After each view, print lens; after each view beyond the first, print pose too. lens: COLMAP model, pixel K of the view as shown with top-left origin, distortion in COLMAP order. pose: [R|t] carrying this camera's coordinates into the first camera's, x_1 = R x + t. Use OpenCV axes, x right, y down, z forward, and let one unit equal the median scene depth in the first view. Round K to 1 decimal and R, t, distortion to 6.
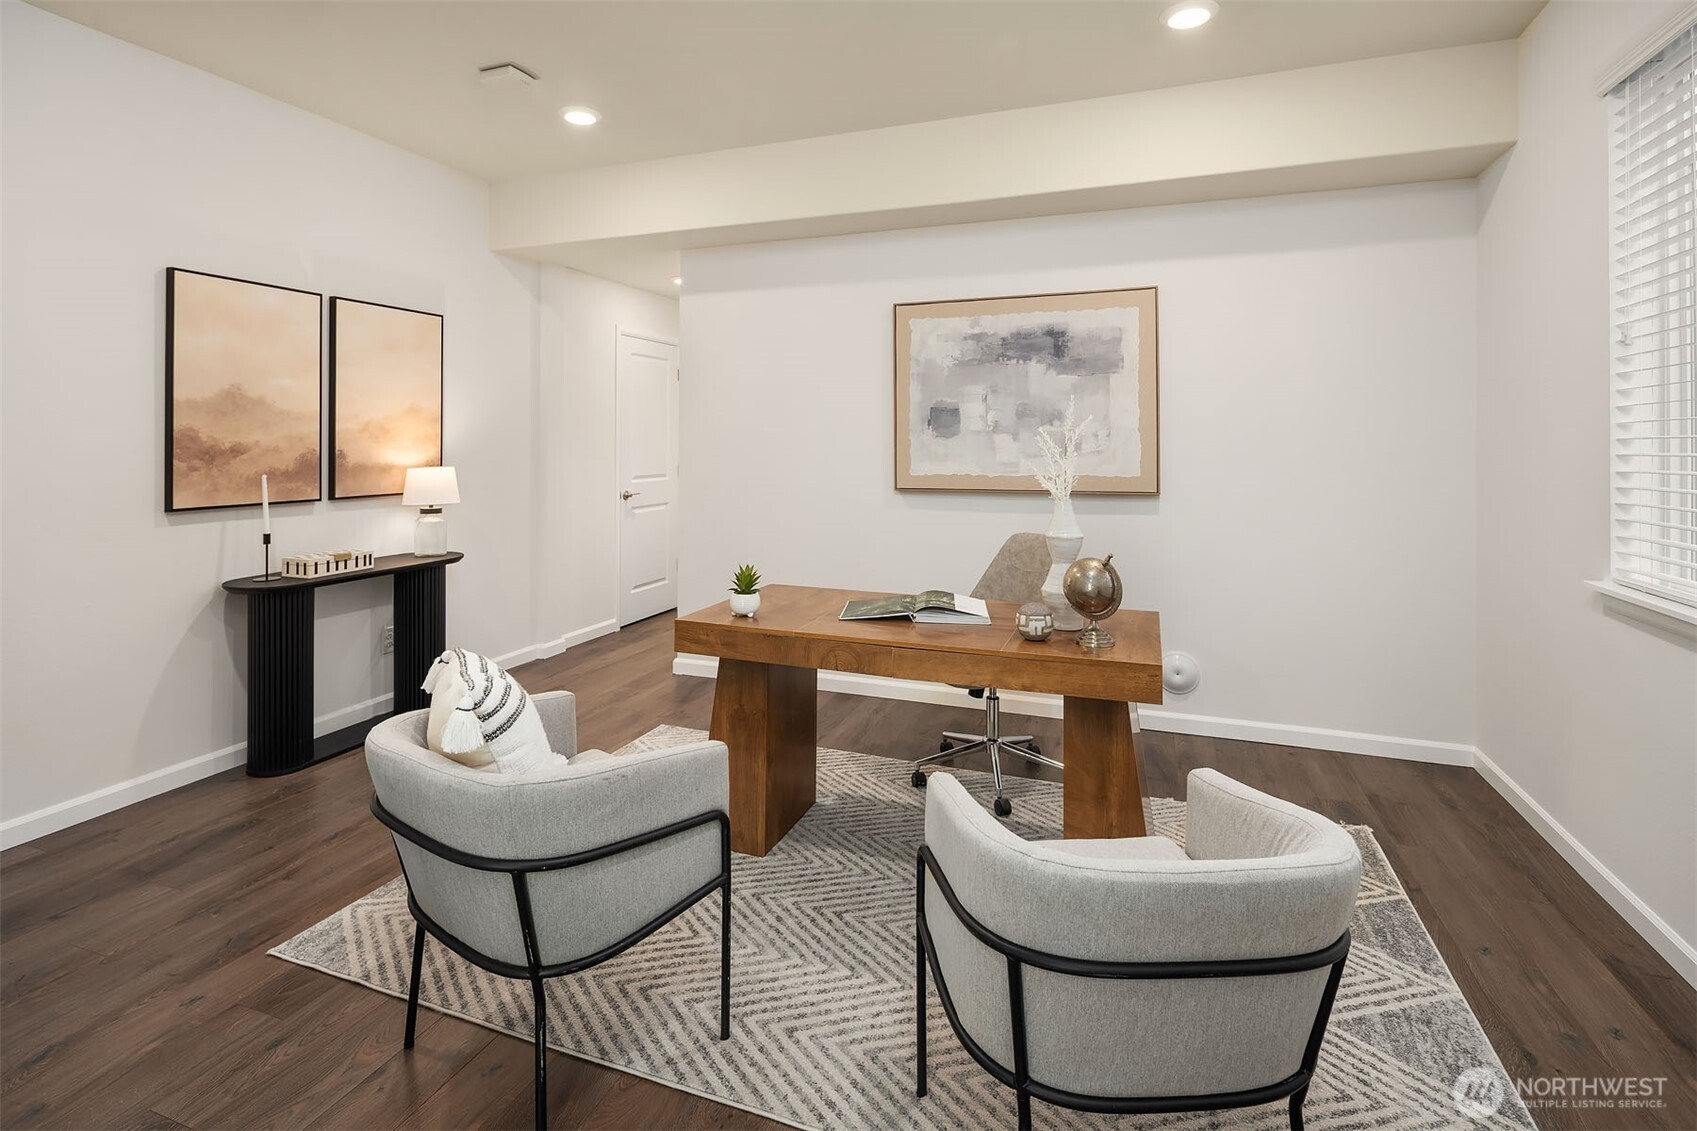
lens RADIAL K [[822.9, 0, 848.2], [0, 822.9, 436.1], [0, 0, 1]] dist [0.000176, -0.000060]
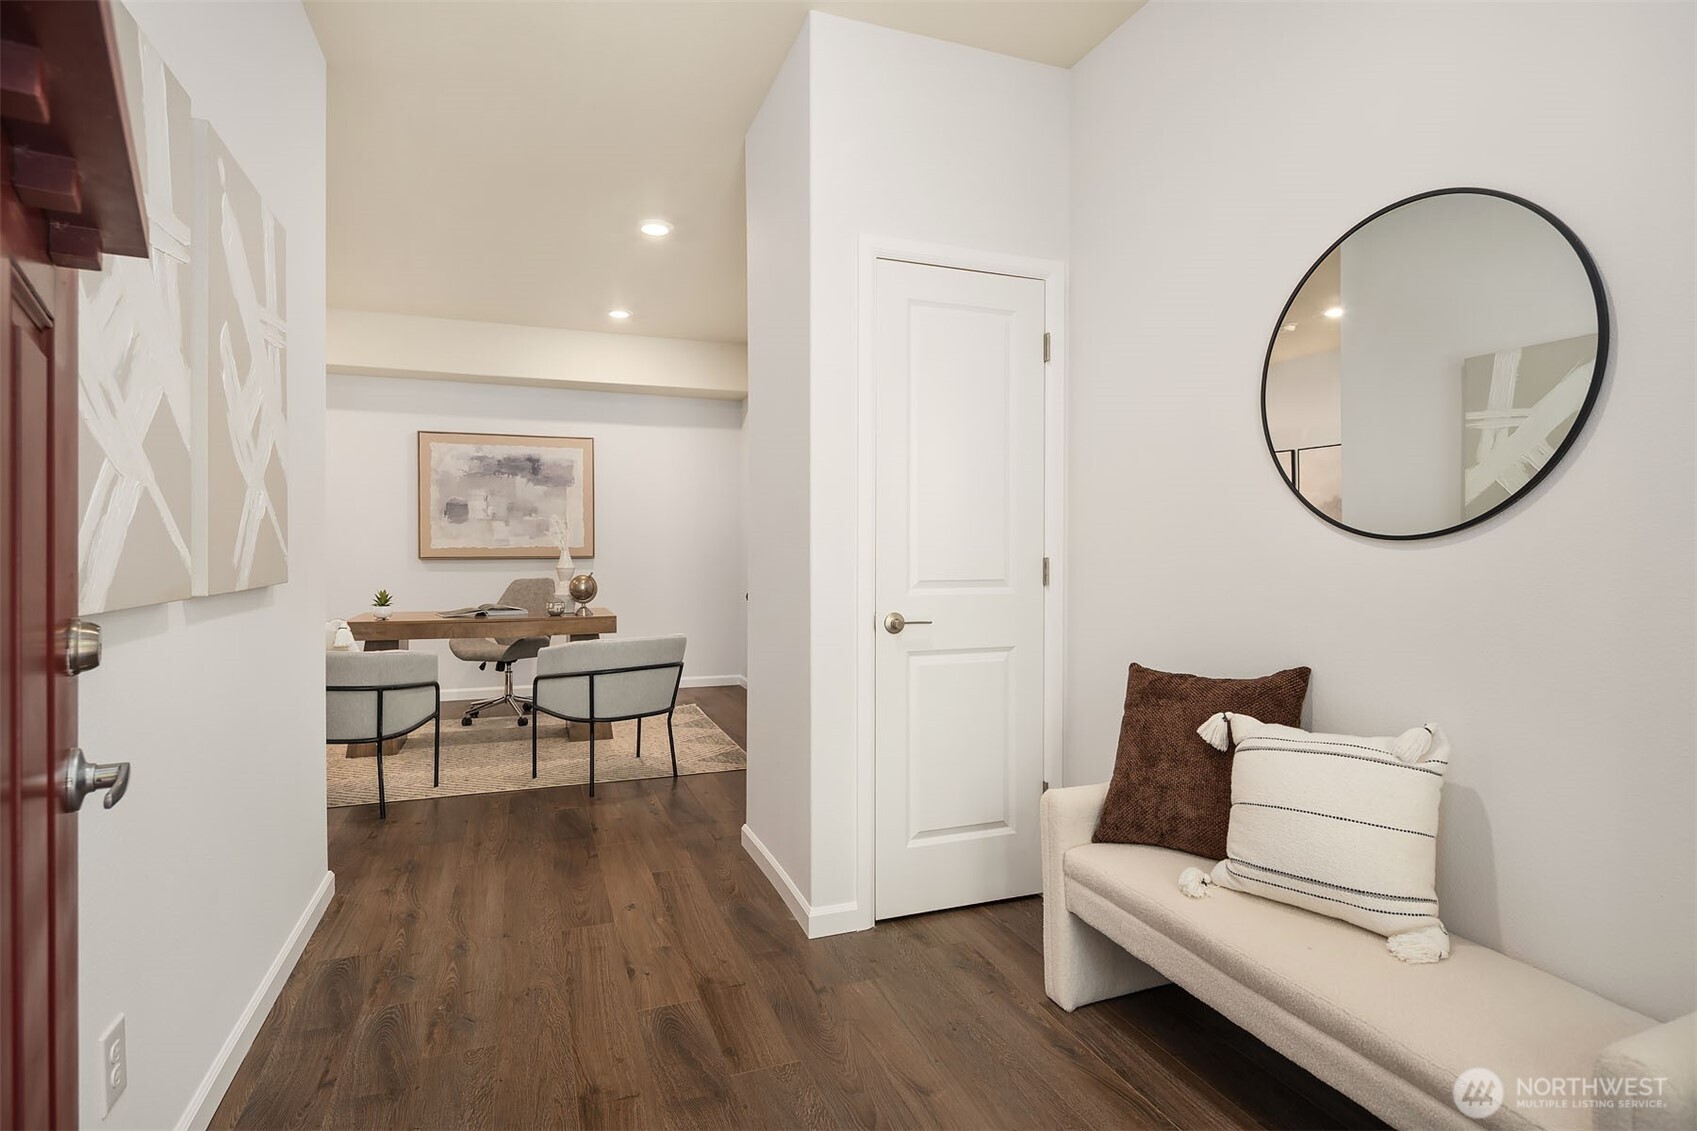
lens RADIAL K [[854.3, 0, 848.5], [0, 854.3, 565.5], [0, 0, 1]] dist [-0.000634, -0.000005]
pose [[0.751953, -0.012884, 0.659091, -0.392483], [-0.004823, 0.999675, 0.025044, 0.038376], [-0.659199, -0.022011, 0.751646, -0.683607]]
